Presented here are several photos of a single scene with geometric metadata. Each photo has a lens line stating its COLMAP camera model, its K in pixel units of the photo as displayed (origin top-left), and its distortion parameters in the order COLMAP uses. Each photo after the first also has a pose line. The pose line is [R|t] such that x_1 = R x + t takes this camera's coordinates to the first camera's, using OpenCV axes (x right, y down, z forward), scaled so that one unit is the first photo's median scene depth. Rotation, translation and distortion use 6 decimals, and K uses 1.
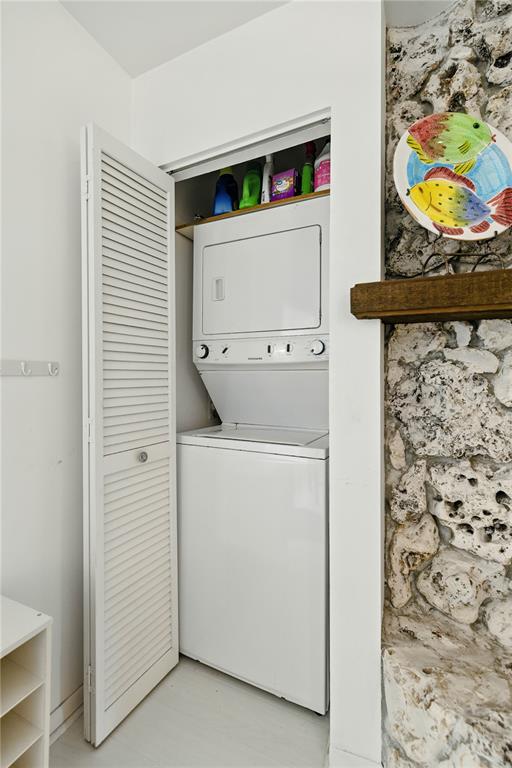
lens RADIAL K [[327.7, 0, 256.0], [0, 327.7, 384.0], [0, 0, 1]] dist [0.000649, 0.000012]
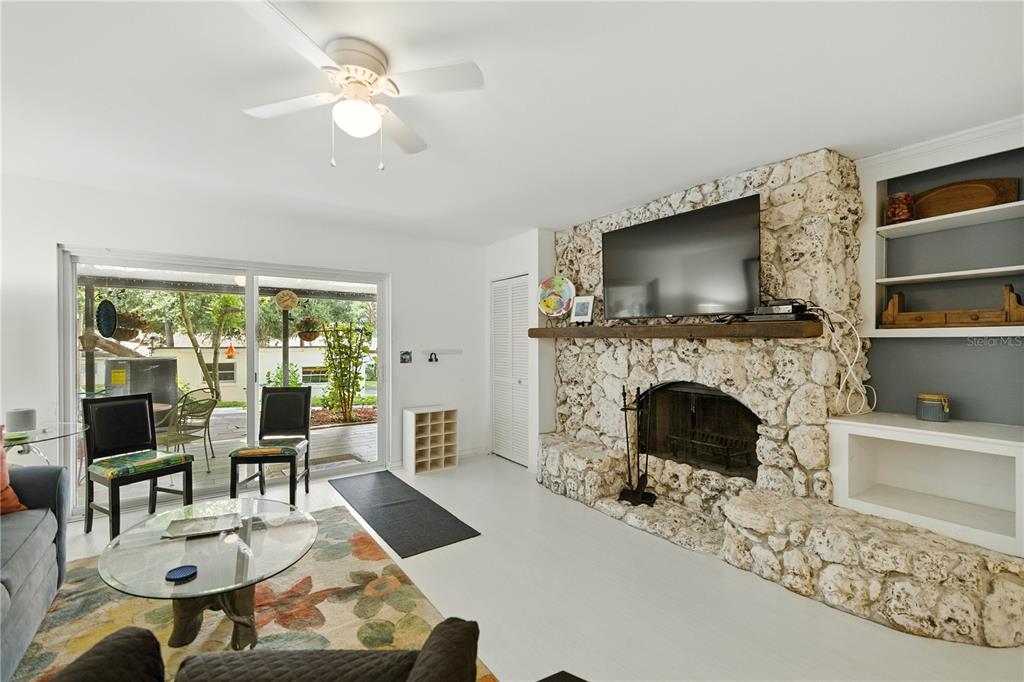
lens RADIAL K [[436.9, 0, 512.0], [0, 436.9, 341.0], [0, 0, 1]] dist [0.000649, 0.000012]
pose [[0.859859, -0.010573, -0.510421, 2.219086], [0.008300, 0.999943, -0.006731, -0.126523], [0.510463, 0.001551, 0.859898, -2.728350]]
